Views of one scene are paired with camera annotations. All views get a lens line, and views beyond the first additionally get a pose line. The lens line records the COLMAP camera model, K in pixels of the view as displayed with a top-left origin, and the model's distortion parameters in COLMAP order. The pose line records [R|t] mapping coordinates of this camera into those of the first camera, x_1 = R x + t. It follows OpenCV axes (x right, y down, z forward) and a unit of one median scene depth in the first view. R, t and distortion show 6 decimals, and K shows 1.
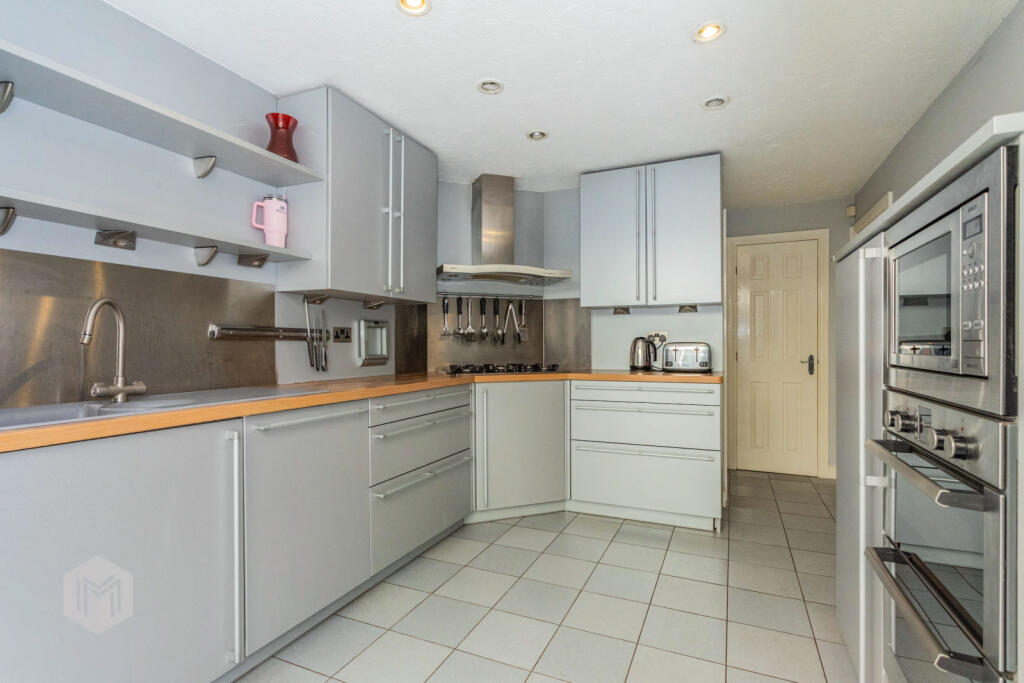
lens RADIAL K [[486.7, 0, 513.0], [0, 486.7, 341.9], [0, 0, 1]] dist [0.000135, -0.000176]
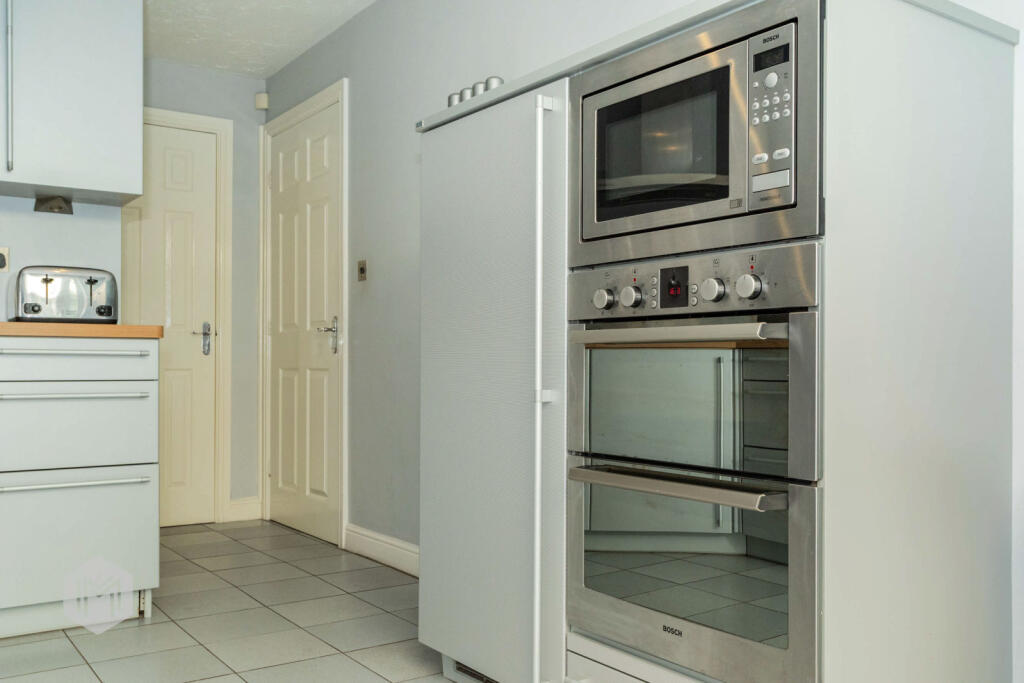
lens RADIAL K [[913.9, 0, 512.8], [0, 913.9, 347.4], [0, 0, 1]] dist [0.001381, 0.006159]
pose [[0.510114, 0.016825, 0.859942, -0.247164], [-0.008862, 0.999858, -0.014306, 0.104251], [-0.860061, -0.000323, 0.510191, 0.137506]]
